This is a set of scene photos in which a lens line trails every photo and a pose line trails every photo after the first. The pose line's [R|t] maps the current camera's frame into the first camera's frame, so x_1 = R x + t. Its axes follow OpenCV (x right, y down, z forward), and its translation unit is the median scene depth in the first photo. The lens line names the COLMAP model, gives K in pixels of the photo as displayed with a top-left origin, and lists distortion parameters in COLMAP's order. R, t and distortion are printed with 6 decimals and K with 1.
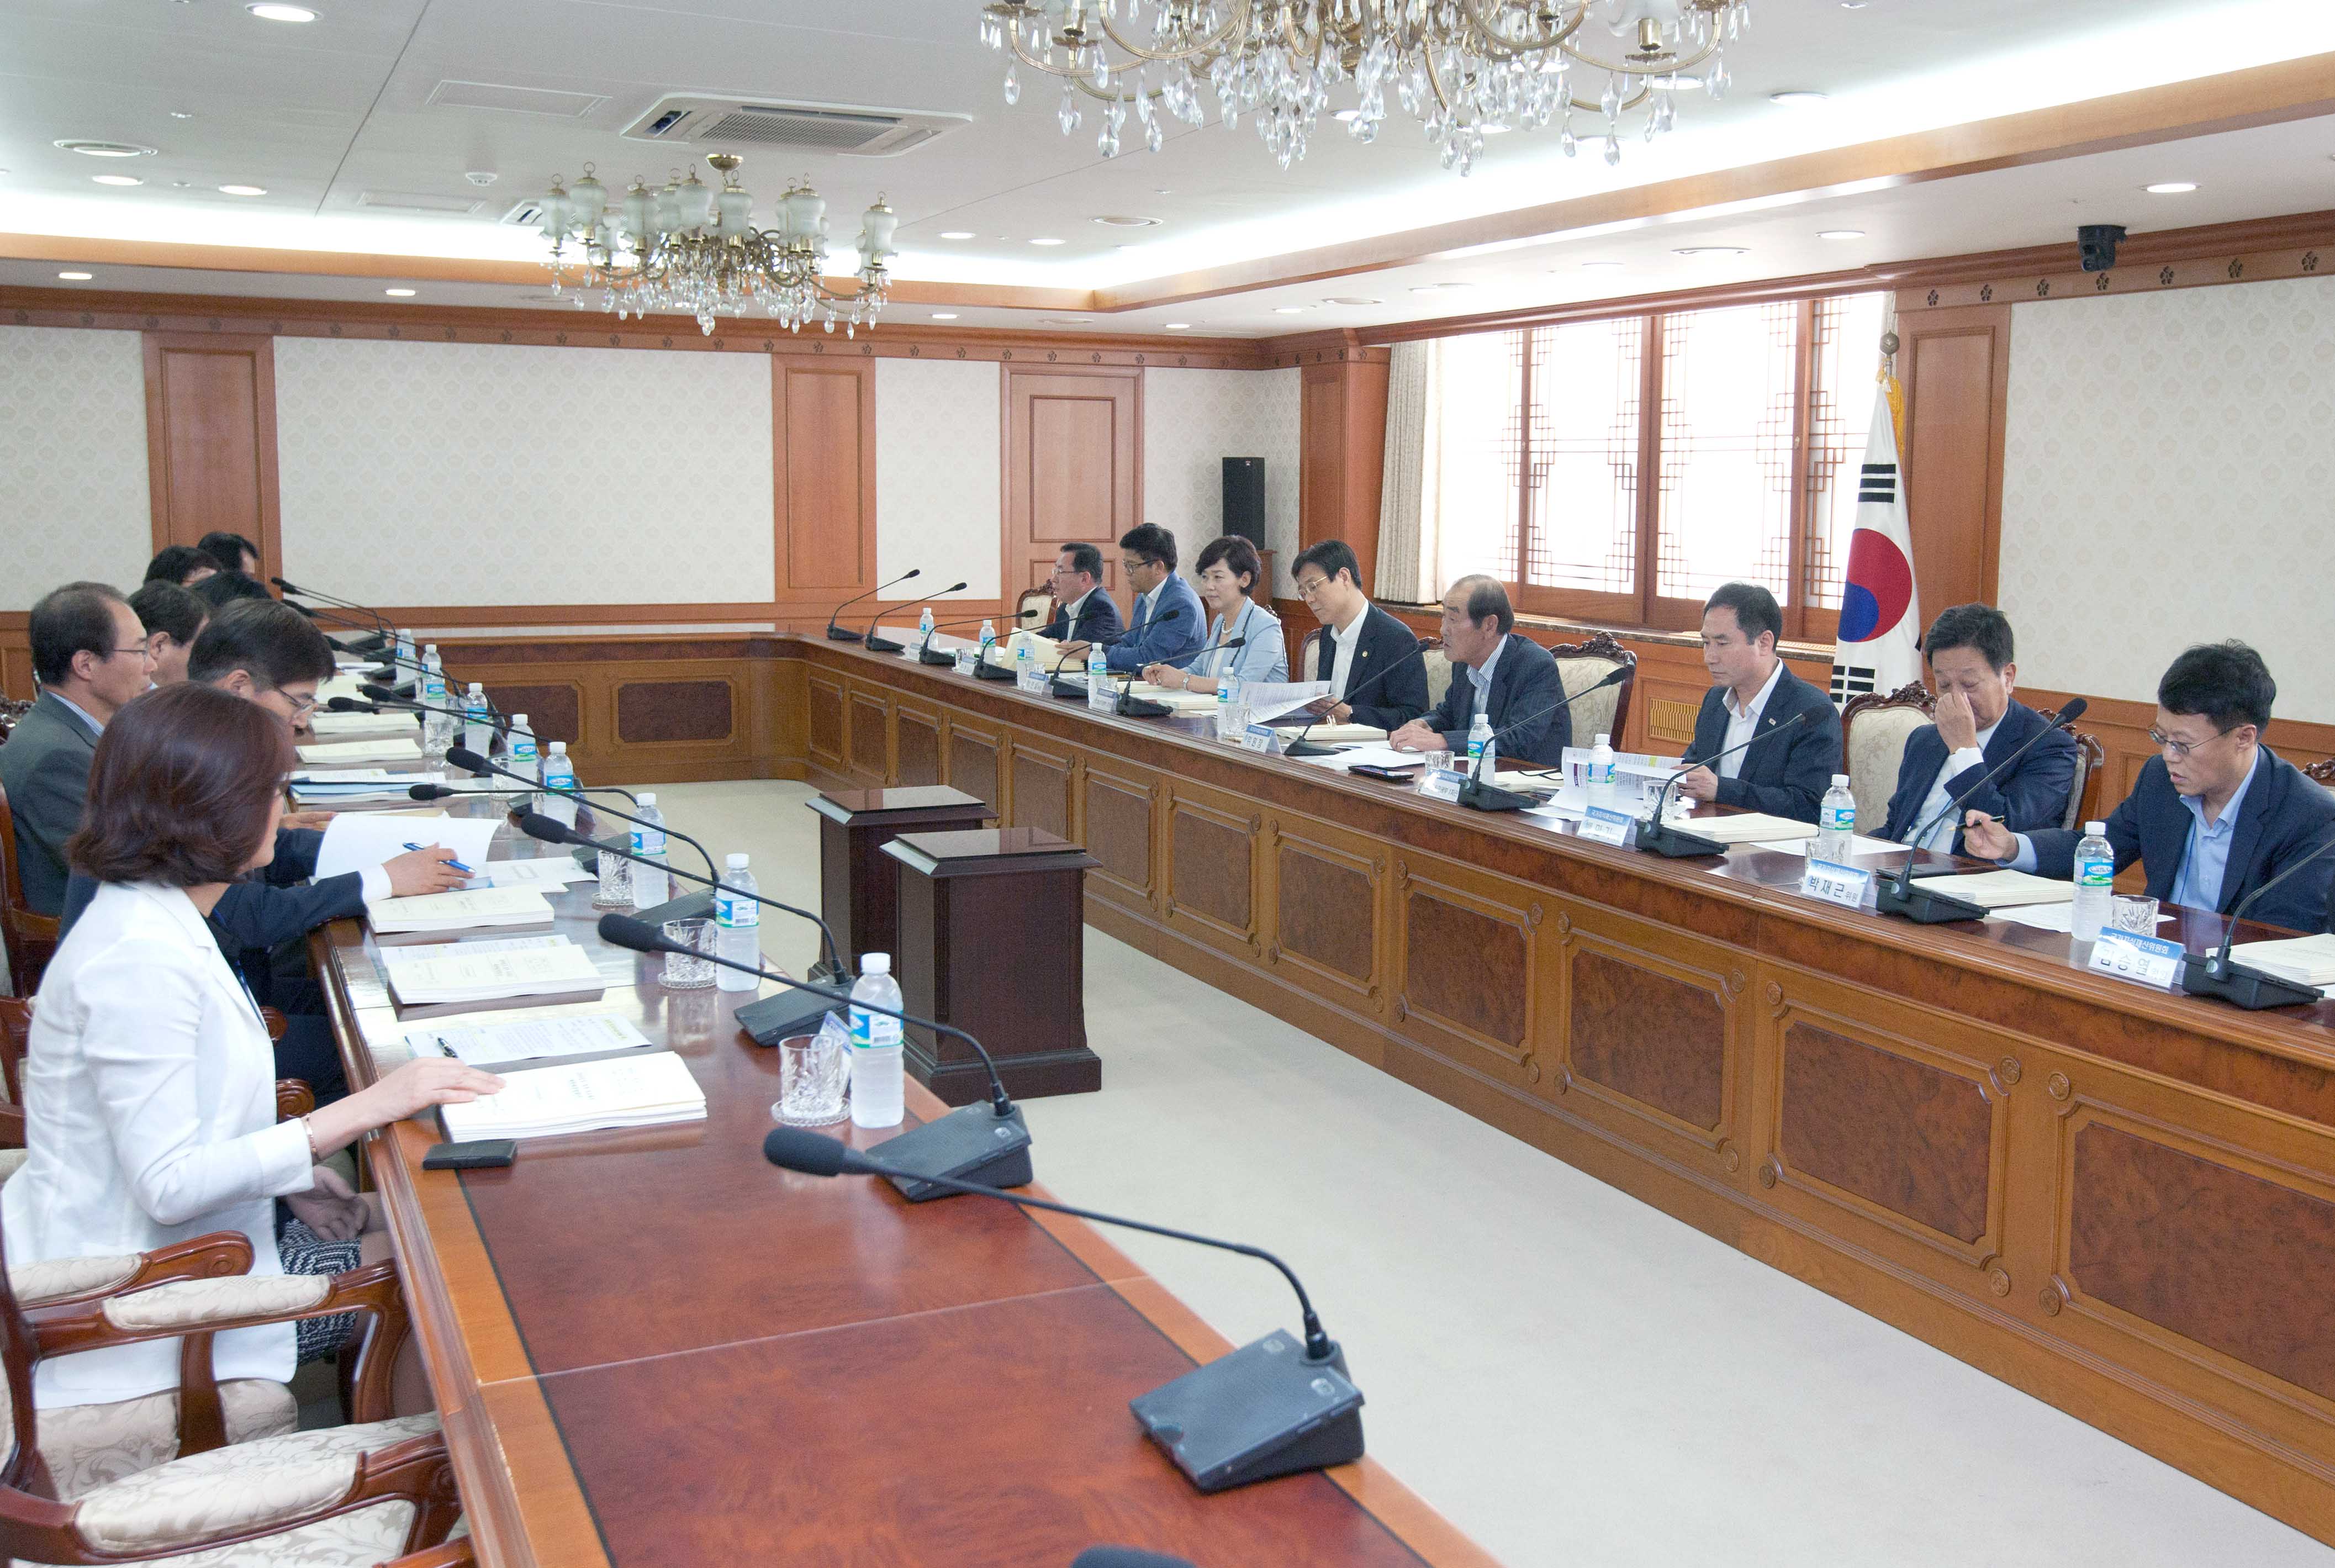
lens RADIAL K [[2134.1, 0, 1167.5], [0, 2134.1, 784.0], [0, 0, 1]] dist [-0.045332, 0.188569]
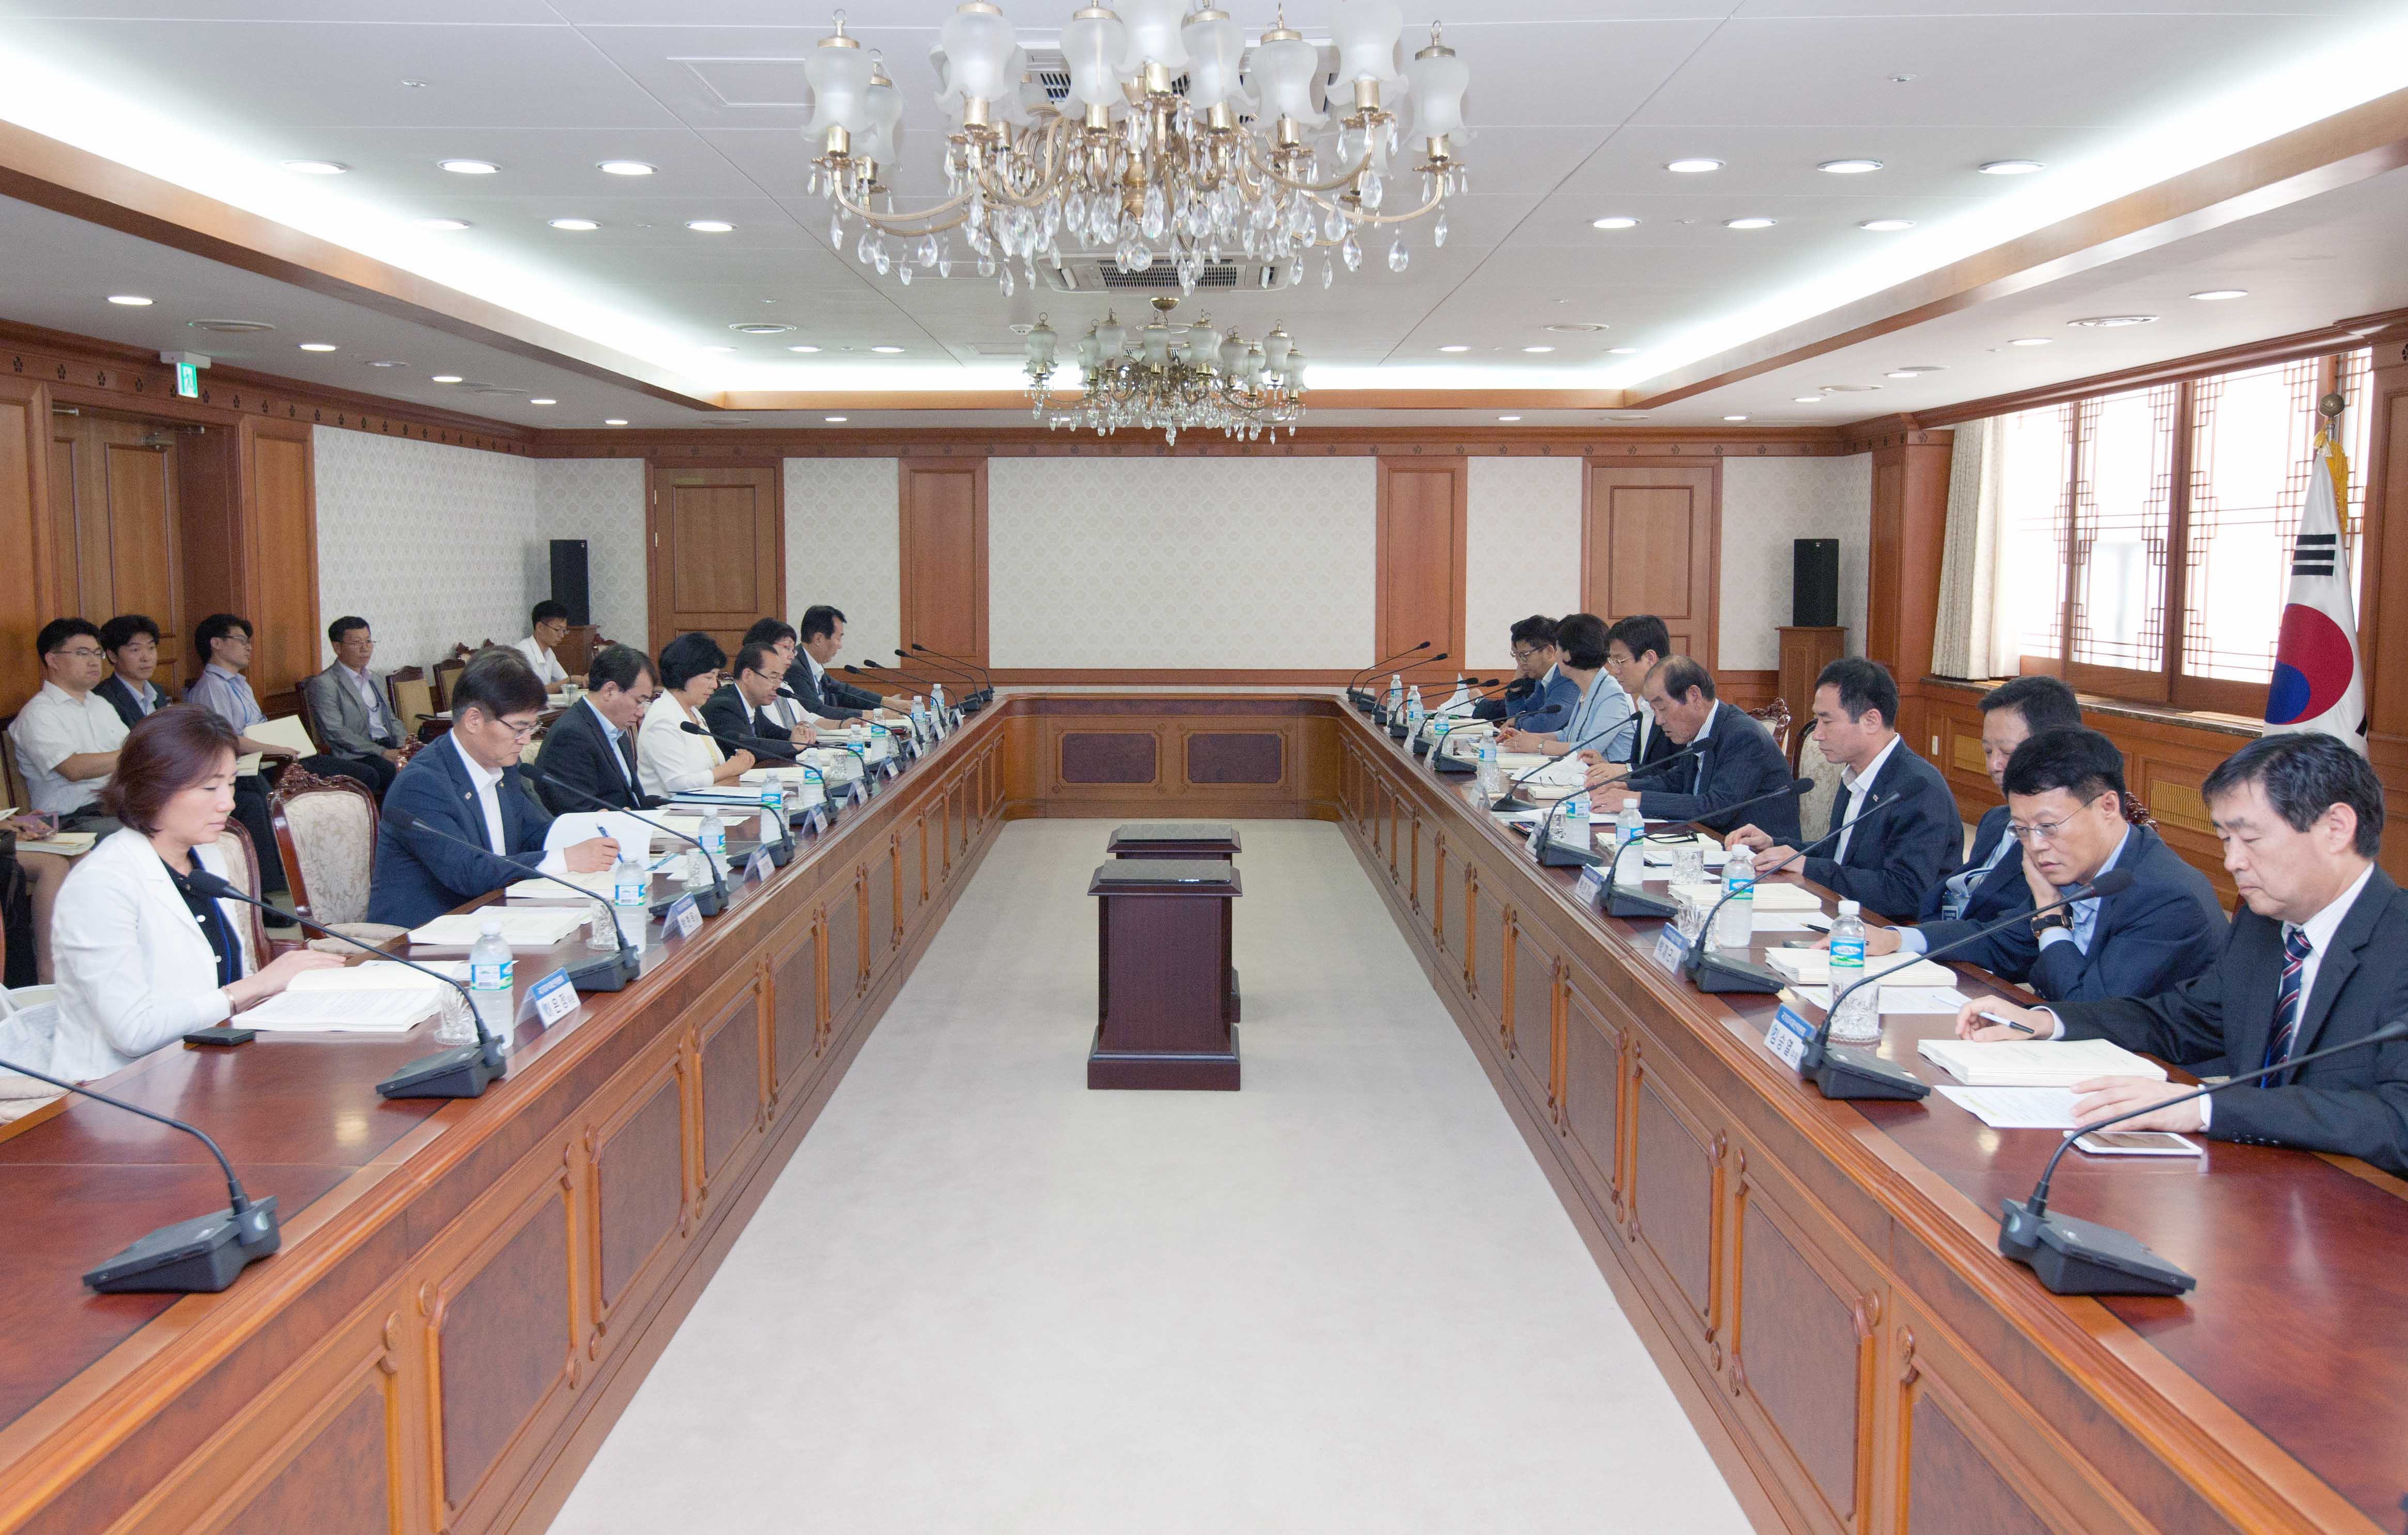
lens RADIAL K [[1900.2, 0, 1204.0], [0, 1900.2, 767.5], [0, 0, 1]] dist [0.005105, 0.006157]
pose [[0.900495, 0.036522, -0.433329, 0.199627], [-0.052460, 0.998313, -0.024875, -0.001423], [0.431690, 0.045132, 0.900892, 0.032176]]
